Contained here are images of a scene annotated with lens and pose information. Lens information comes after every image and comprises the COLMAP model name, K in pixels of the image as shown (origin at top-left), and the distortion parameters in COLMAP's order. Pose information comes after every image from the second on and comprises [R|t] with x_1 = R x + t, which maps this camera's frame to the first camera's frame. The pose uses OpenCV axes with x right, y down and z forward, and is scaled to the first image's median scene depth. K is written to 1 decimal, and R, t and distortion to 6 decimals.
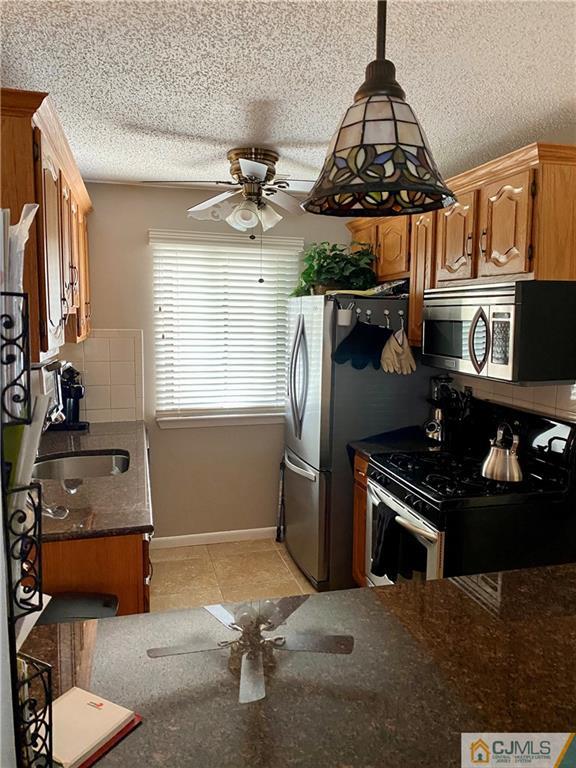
lens RADIAL K [[592.8, 0, 283.5], [0, 592.8, 385.4], [0, 0, 1]] dist [-0.001182, -0.001278]
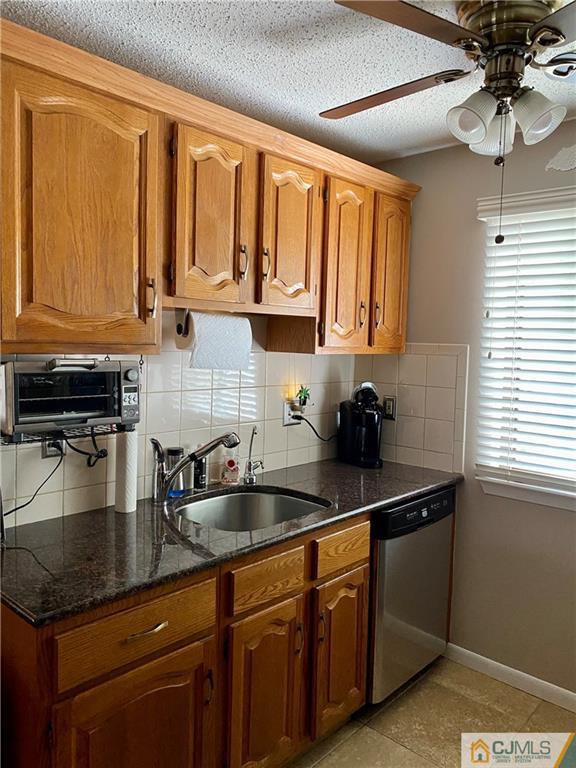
lens RADIAL K [[592.8, 0, 283.5], [0, 592.8, 385.4], [0, 0, 1]] dist [-0.001182, -0.001278]
pose [[0.550334, 0.071406, -0.831886, 0.222951], [-0.121311, 0.992602, 0.004948, -0.023814], [0.826085, 0.098194, 0.554925, 0.438787]]
